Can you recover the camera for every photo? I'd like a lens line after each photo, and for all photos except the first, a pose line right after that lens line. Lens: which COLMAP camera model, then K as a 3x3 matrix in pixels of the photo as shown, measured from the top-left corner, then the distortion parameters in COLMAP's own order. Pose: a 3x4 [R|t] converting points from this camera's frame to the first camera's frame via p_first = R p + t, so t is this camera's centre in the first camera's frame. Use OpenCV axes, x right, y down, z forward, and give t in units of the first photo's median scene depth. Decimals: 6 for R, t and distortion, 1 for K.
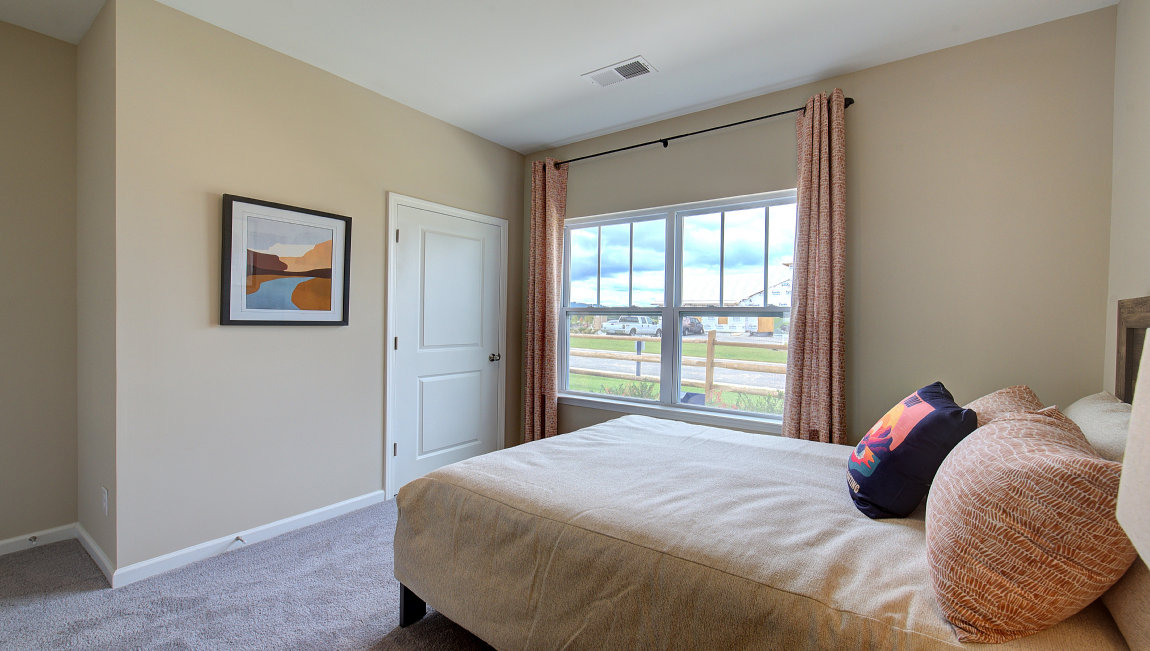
lens RADIAL K [[488.3, 0, 573.4], [0, 488.3, 322.6], [0, 0, 1]] dist [-0.003152, 0.000900]
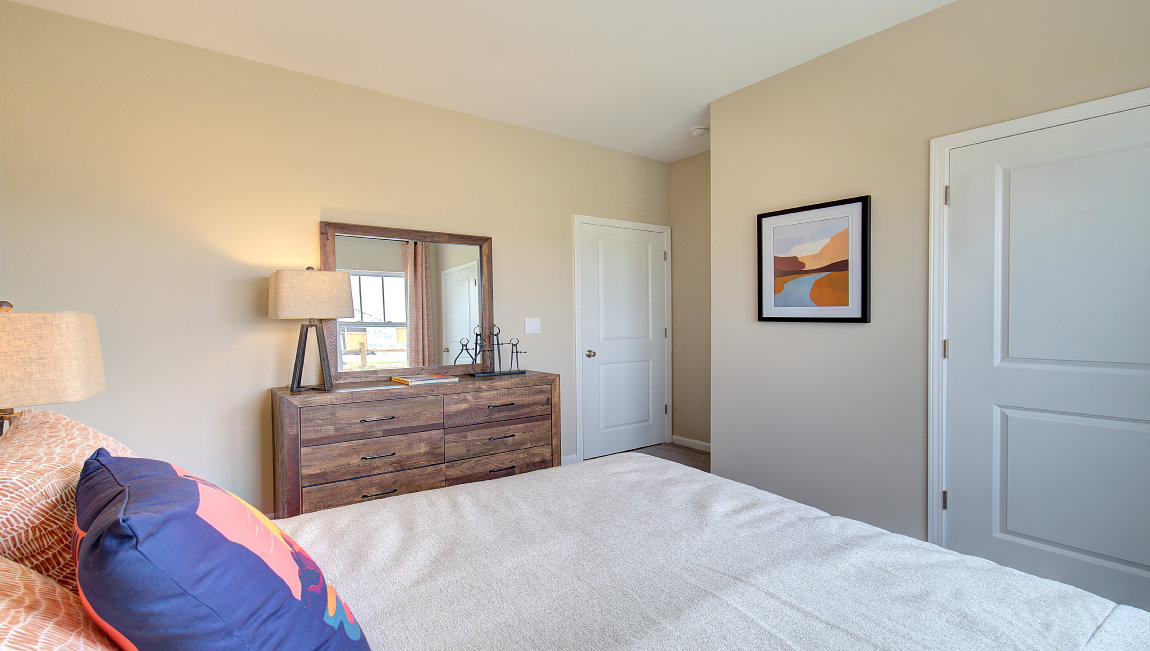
lens RADIAL K [[515.3, 0, 568.8], [0, 515.3, 328.6], [0, 0, 1]] dist [-0.014398, 0.000839]
pose [[-0.306110, 0.015168, -0.951875, 0.606015], [-0.007191, 0.999808, 0.018244, 0.003700], [0.951969, 0.012430, -0.305943, 0.852739]]
